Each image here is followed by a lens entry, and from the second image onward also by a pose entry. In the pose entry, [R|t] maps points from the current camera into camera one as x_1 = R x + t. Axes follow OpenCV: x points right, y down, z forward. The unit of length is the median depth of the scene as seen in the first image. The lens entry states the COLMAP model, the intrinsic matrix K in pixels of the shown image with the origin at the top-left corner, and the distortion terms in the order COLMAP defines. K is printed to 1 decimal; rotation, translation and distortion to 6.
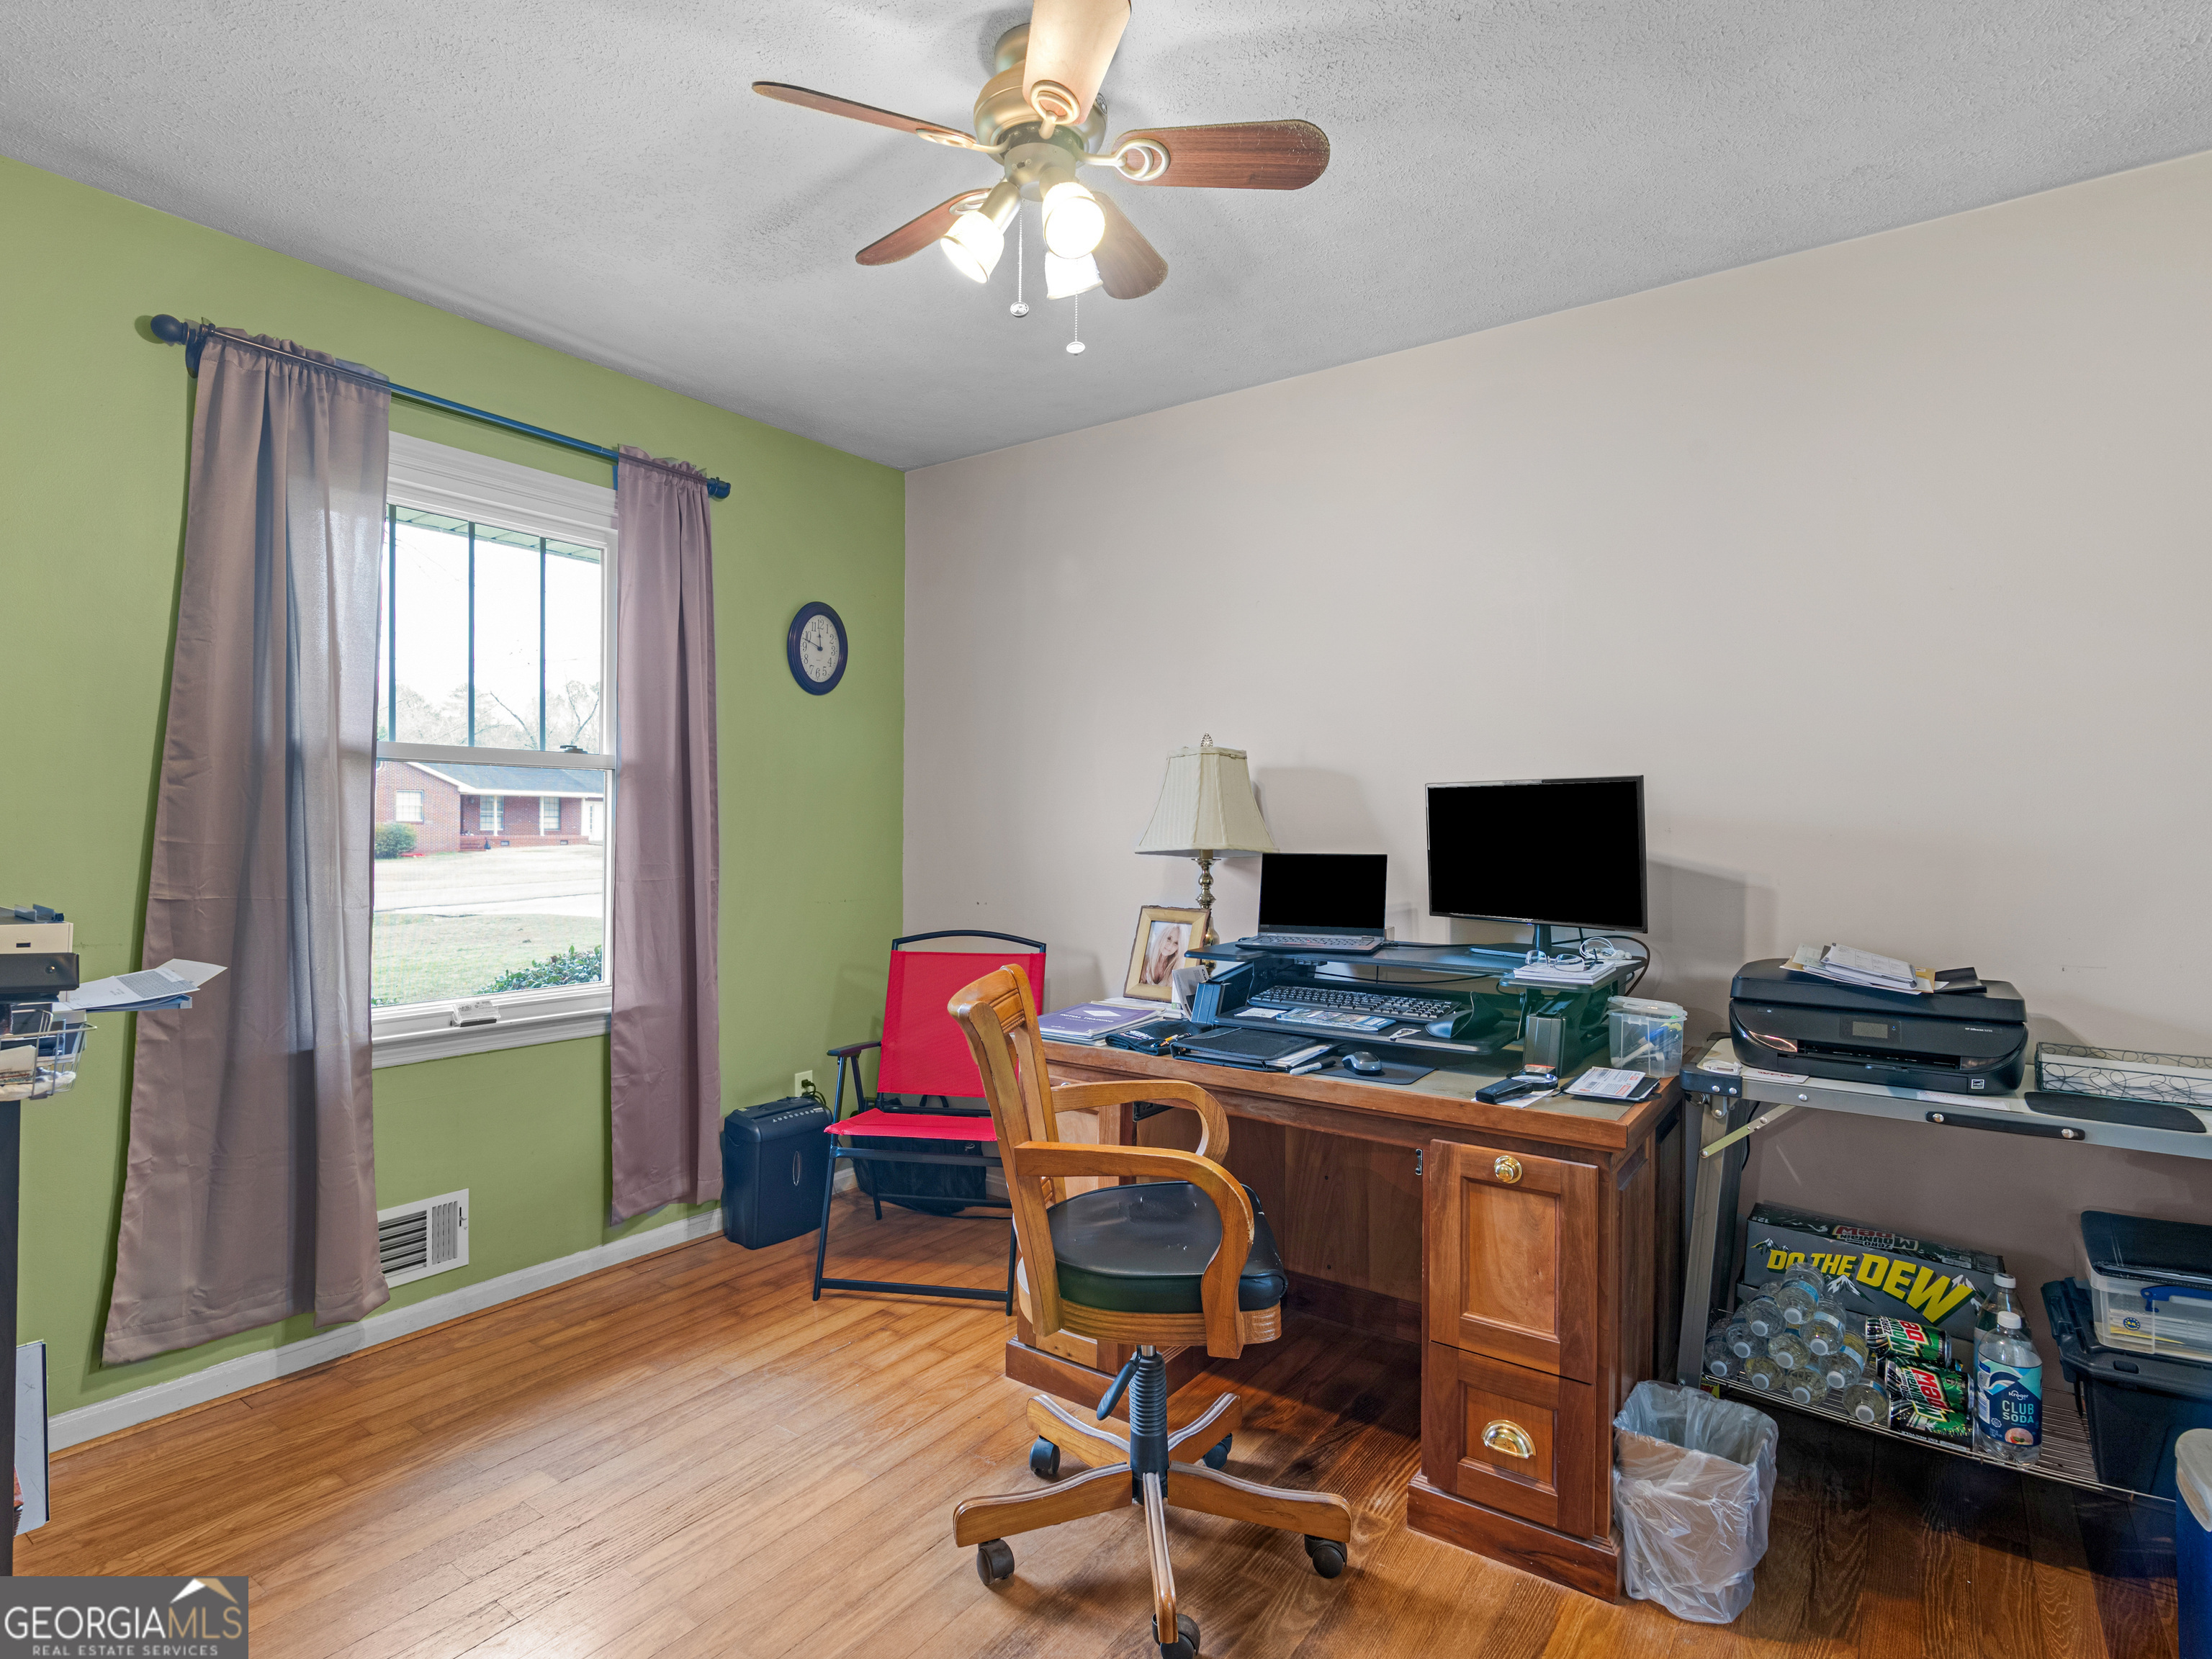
lens RADIAL K [[1140.1, 0, 1094.1], [0, 1140.1, 834.2], [0, 0, 1]] dist [0.001994, 0.000492]
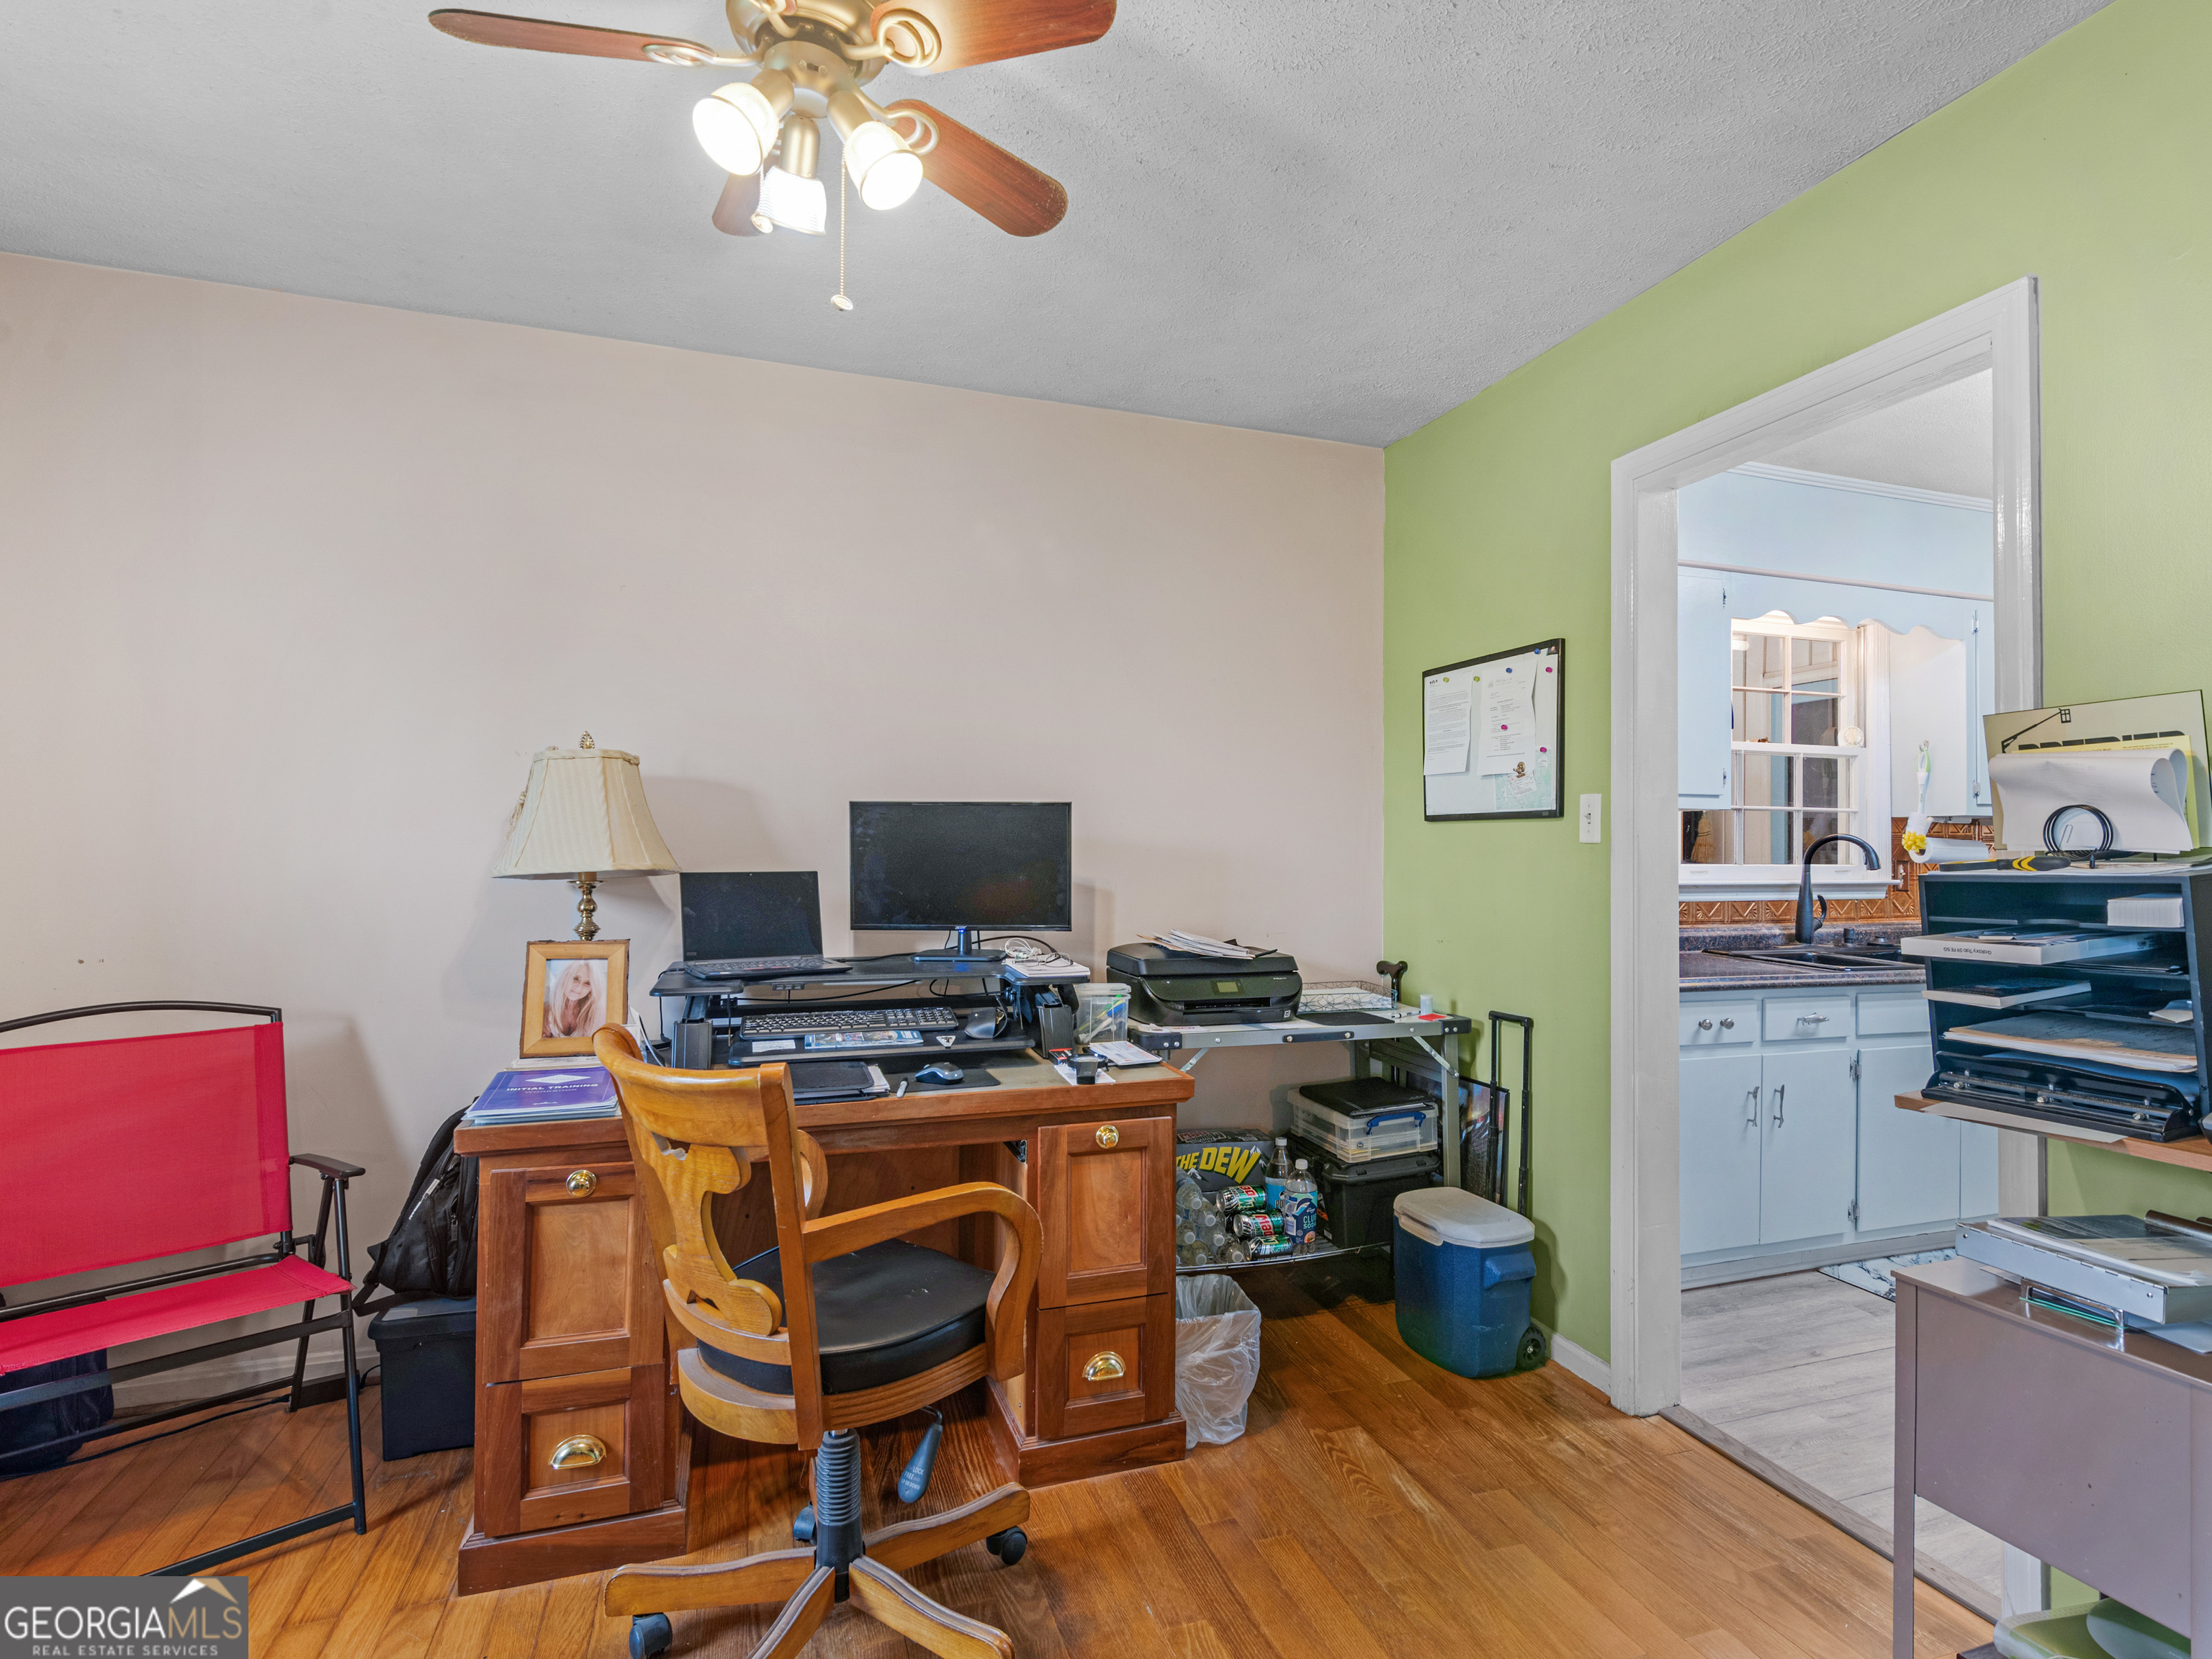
lens RADIAL K [[1140.1, 0, 1113.7], [0, 1140.1, 834.3], [0, 0, 1]] dist [0.001994, 0.000492]
pose [[0.573269, 0.003830, 0.819359, -0.575427], [0.002819, 0.999974, -0.006647, -0.009699], [-0.819363, 0.006121, 0.573243, 0.306577]]
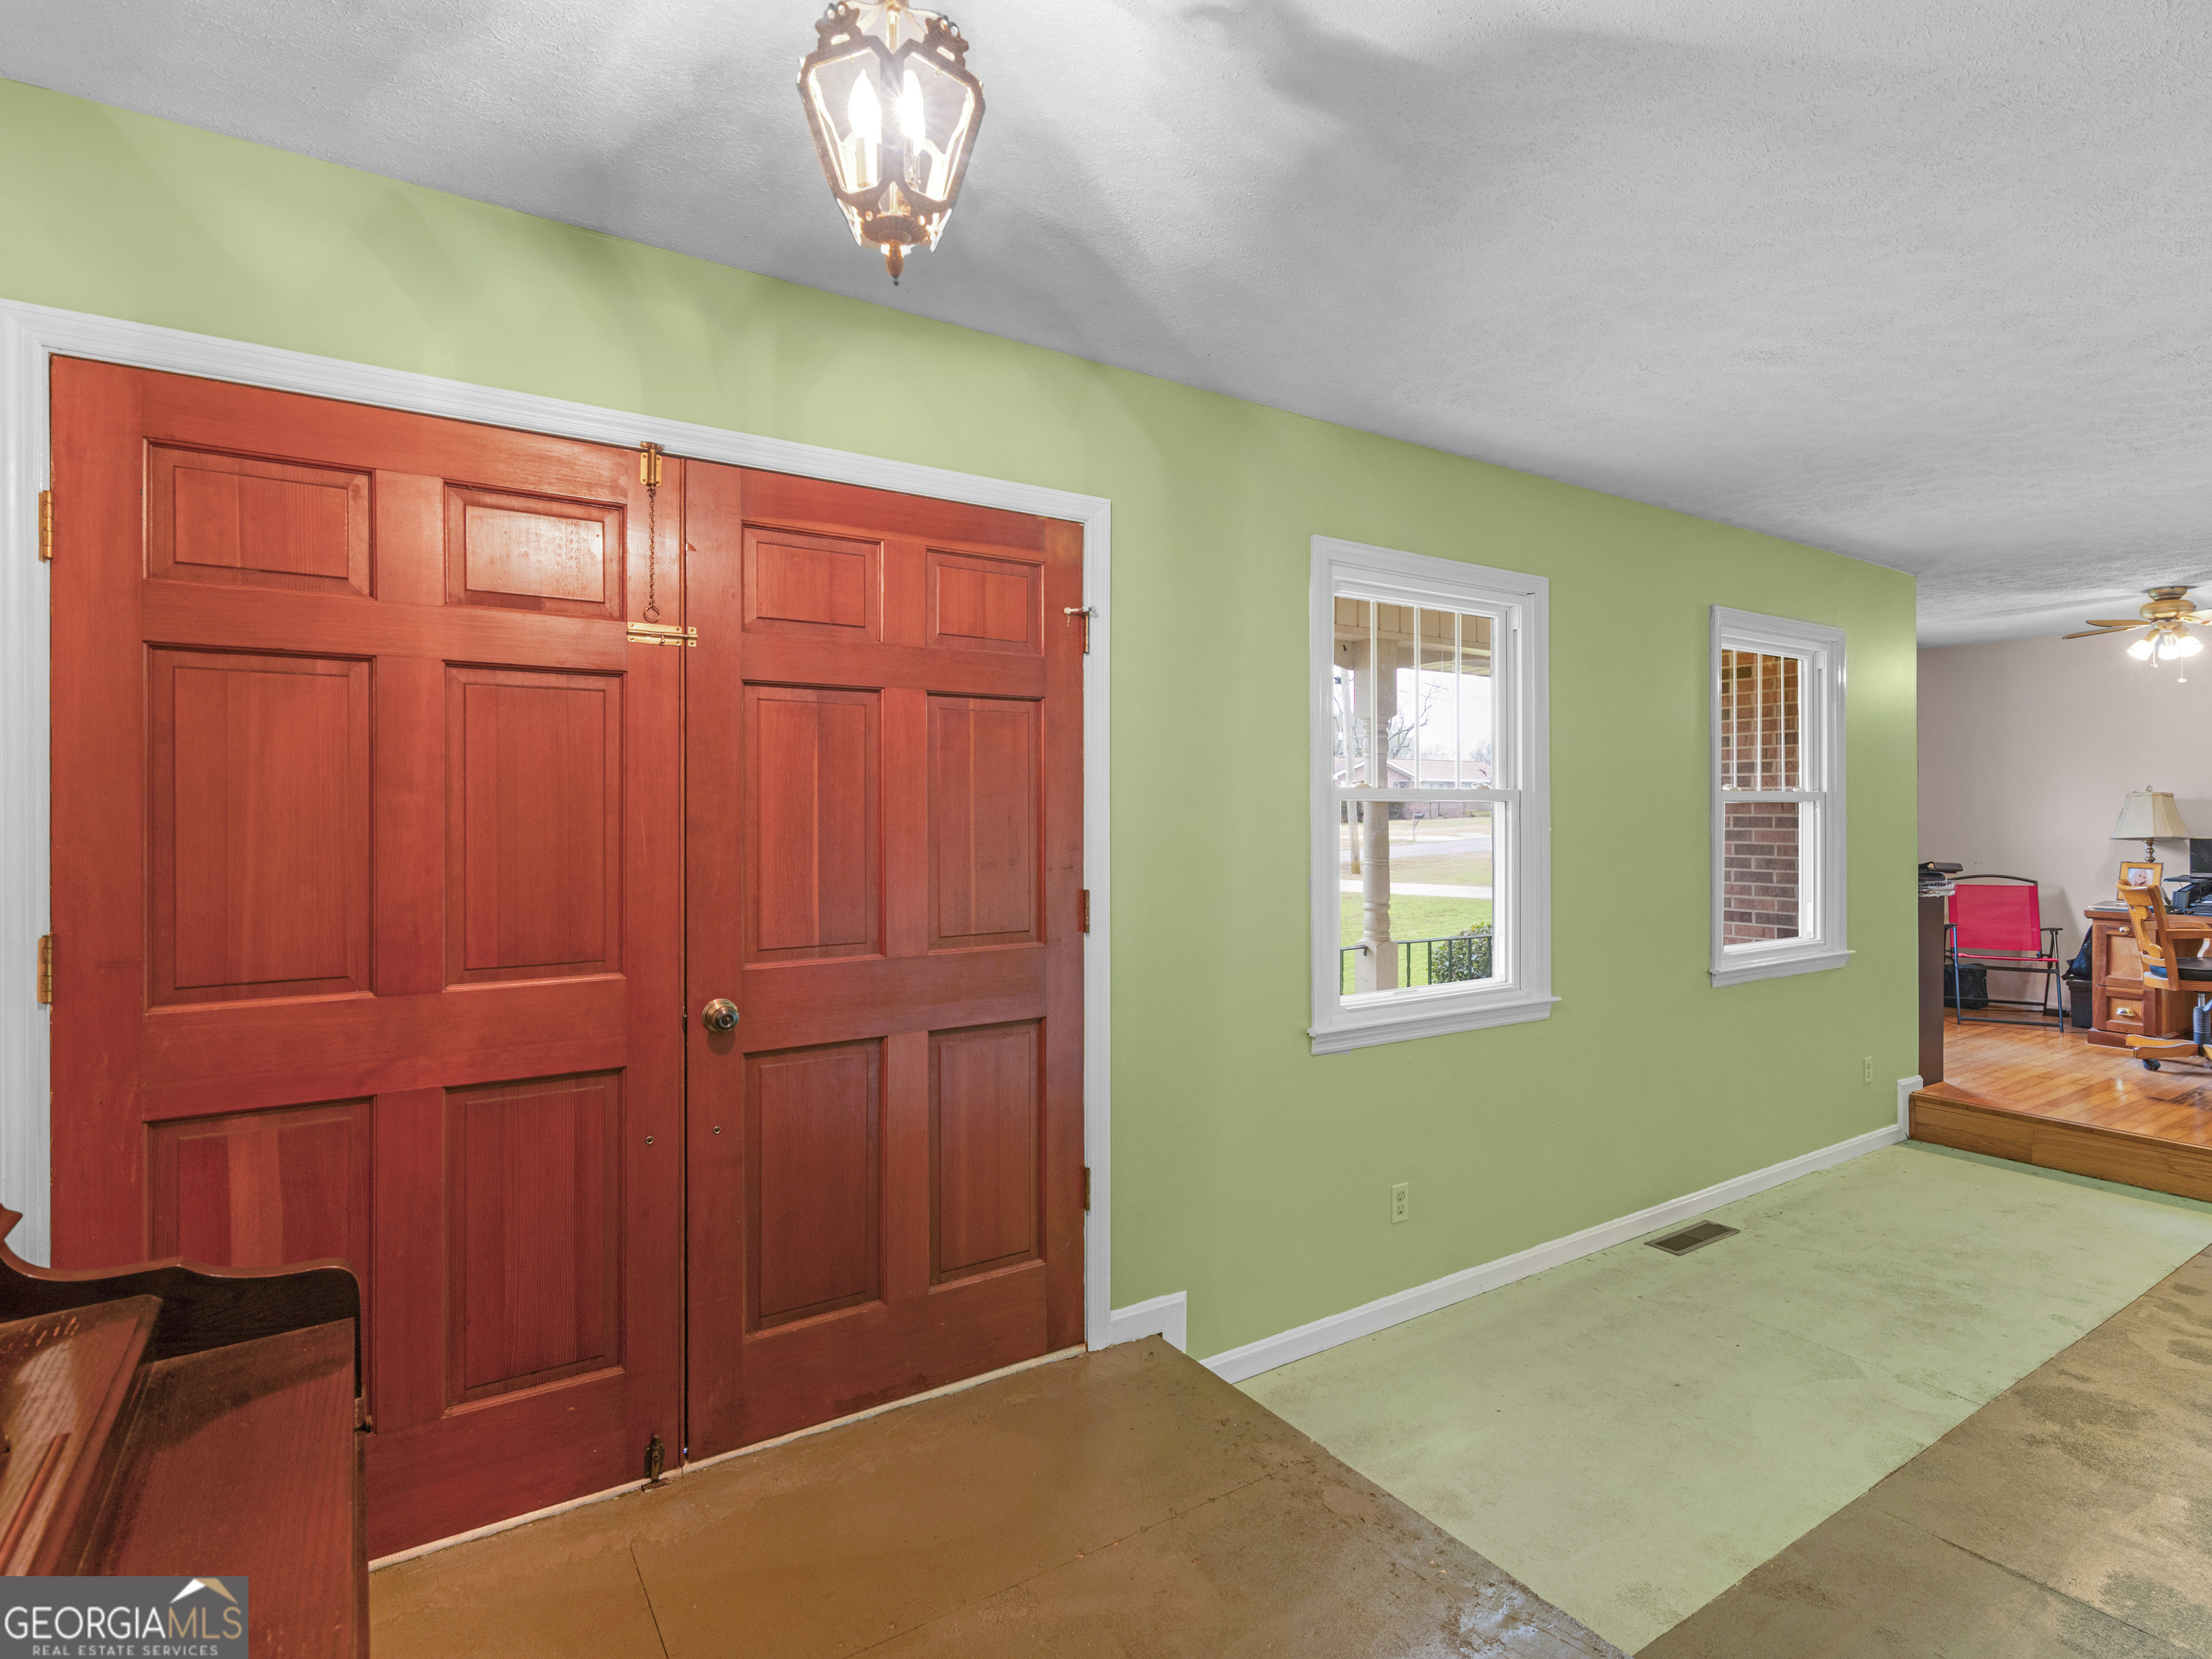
lens RADIAL K [[1140.1, 0, 1196.3], [0, 1140.1, 821.3], [0, 0, 1]] dist [0.001994, 0.000492]
pose [[0.947400, -0.013159, -0.319781, -1.507465], [0.013237, 0.999911, -0.001930, -0.058995], [0.319778, -0.002404, 0.947490, -2.720921]]
